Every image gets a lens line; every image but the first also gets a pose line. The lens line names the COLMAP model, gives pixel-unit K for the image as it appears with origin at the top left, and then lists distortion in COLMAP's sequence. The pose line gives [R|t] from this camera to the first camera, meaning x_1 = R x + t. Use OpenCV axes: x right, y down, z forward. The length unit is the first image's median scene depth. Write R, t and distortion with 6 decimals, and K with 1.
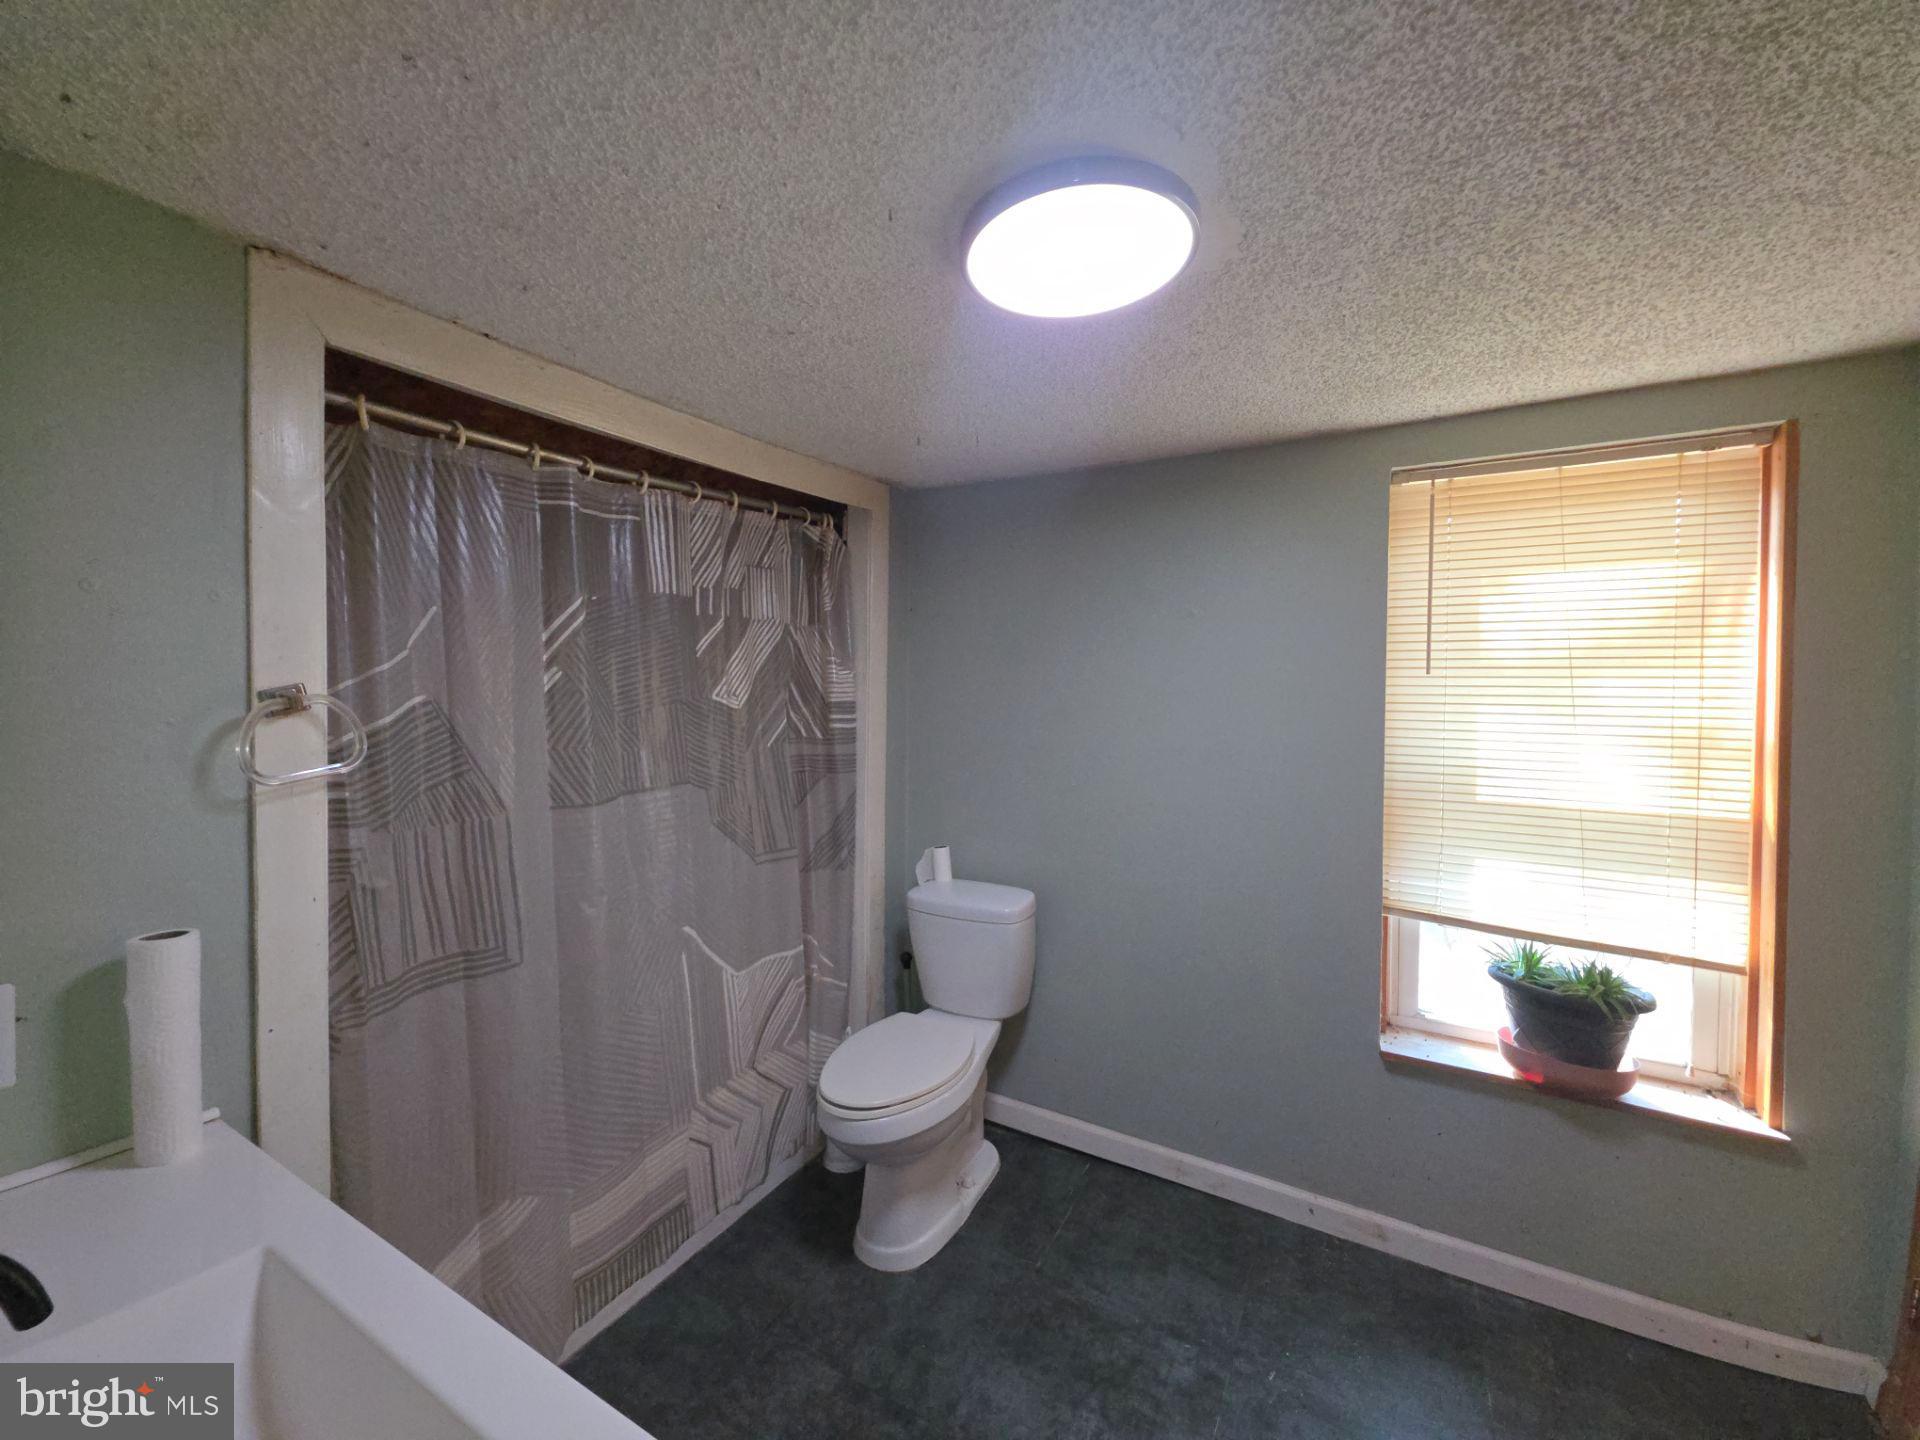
lens RADIAL K [[760.6, 0, 954.6], [0, 760.6, 717.1], [0, 0, 1]] dist [0.007264, -0.000566]
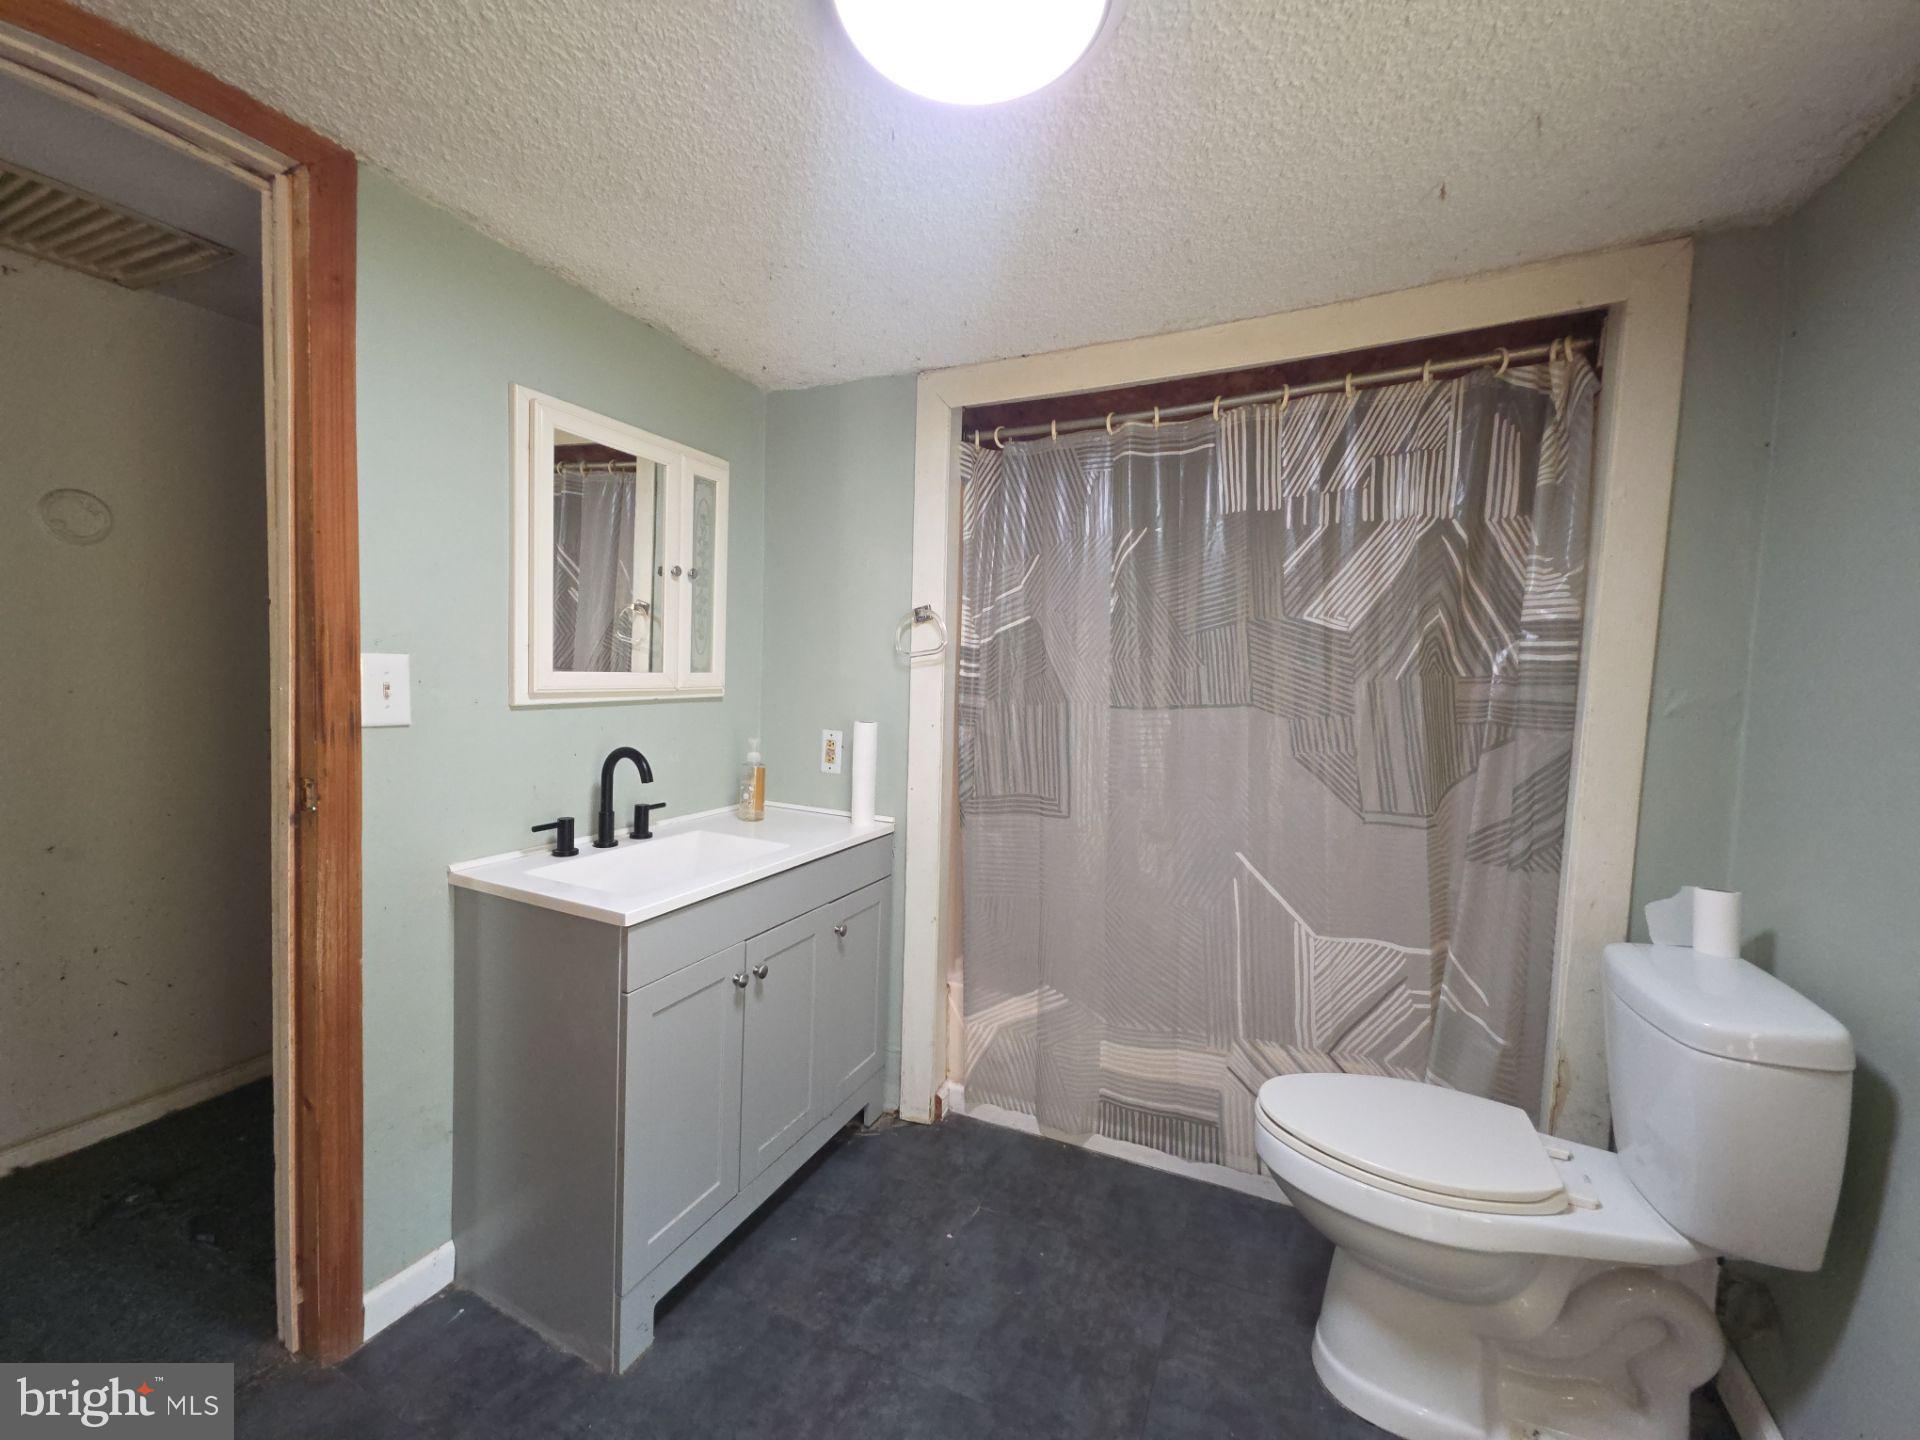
lens RADIAL K [[760.6, 0, 954.6], [0, 760.6, 717.1], [0, 0, 1]] dist [0.007264, -0.000566]
pose [[0.096994, 0.057071, -0.993647, 0.627682], [-0.062272, 0.996747, 0.051171, 0.082052], [0.993335, 0.056913, 0.100233, 0.580058]]
